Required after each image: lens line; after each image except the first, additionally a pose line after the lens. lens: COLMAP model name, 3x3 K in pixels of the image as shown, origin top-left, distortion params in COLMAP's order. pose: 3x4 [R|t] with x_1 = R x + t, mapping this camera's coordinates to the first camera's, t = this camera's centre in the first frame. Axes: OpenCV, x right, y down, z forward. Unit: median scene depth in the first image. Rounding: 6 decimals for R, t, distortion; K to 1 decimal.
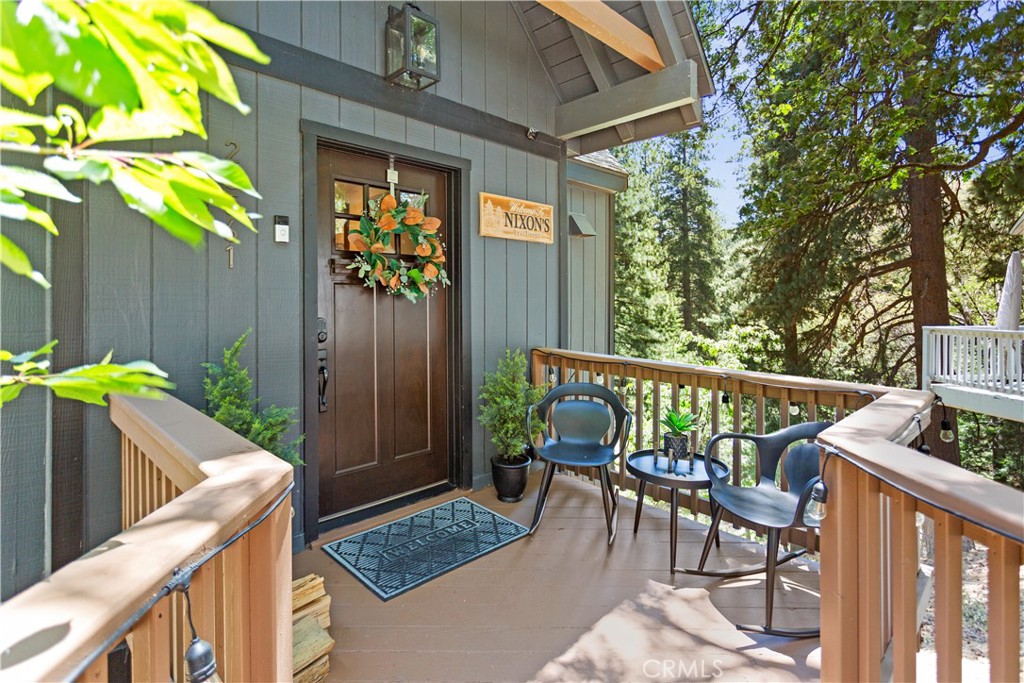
lens RADIAL K [[510.1, 0, 499.2], [0, 510.1, 303.6], [0, 0, 1]] dist [-0.000277, 0.001820]
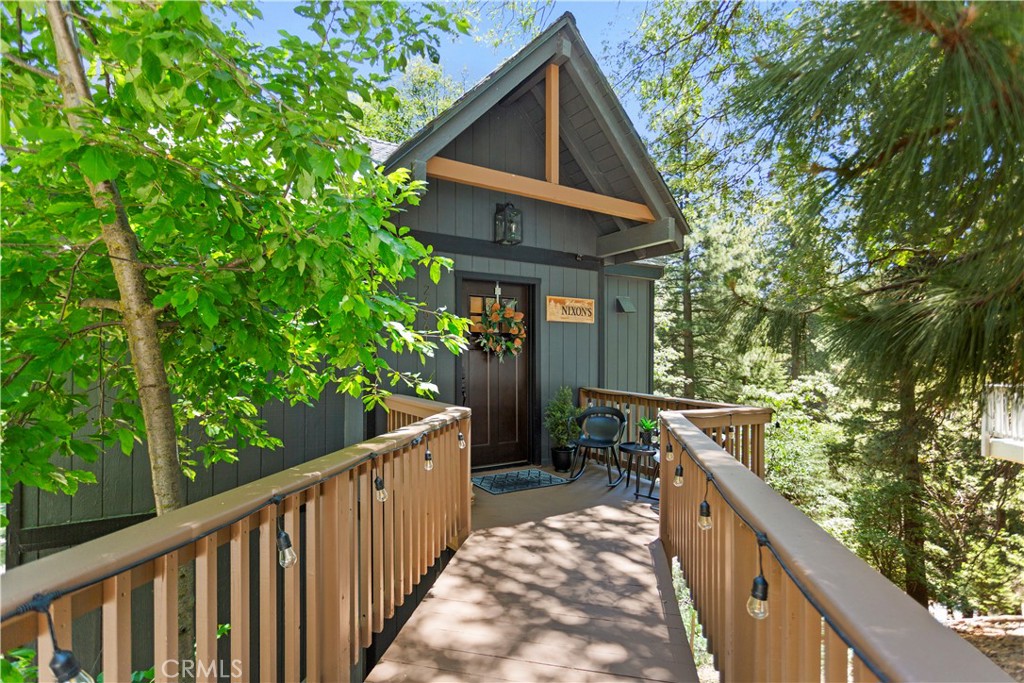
lens RADIAL K [[510.1, 0, 499.2], [0, 510.1, 303.6], [0, 0, 1]] dist [-0.000277, 0.001820]
pose [[0.981079, -0.015370, -0.192995, 0.145269], [-0.005380, 0.994295, -0.106534, -0.005562], [0.193532, 0.105556, 0.975399, -0.763618]]
